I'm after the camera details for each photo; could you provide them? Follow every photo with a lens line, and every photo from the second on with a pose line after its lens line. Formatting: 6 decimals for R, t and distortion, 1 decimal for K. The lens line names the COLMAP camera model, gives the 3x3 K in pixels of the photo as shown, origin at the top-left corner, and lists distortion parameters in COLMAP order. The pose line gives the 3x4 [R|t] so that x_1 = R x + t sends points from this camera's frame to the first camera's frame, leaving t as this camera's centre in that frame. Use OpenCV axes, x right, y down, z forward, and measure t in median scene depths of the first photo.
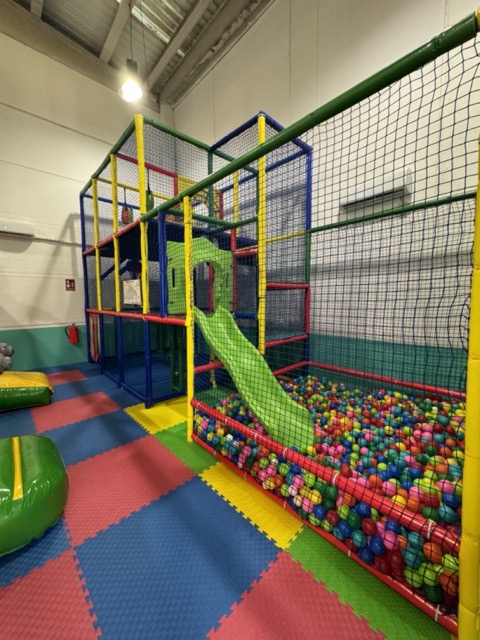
lens RADIAL K [[255.9, 0, 241.8], [0, 255.9, 320.3], [0, 0, 1]] dist [-0.001165, -0.000114]
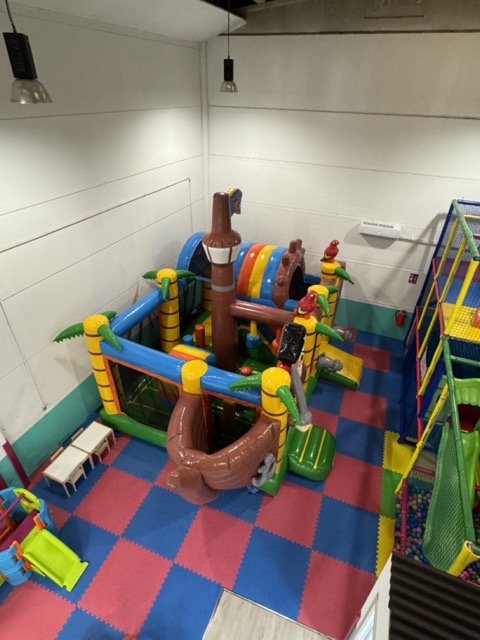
lens RADIAL K [[350.8, 0, 239.6], [0, 350.8, 317.8], [0, 0, 1]] dist [-0.002782, 0.000269]
pose [[0.416058, 0.505908, -0.755614, 0.251350], [-0.093808, 0.850395, 0.517714, -0.762596], [0.904486, -0.144517, 0.401272, -0.312278]]
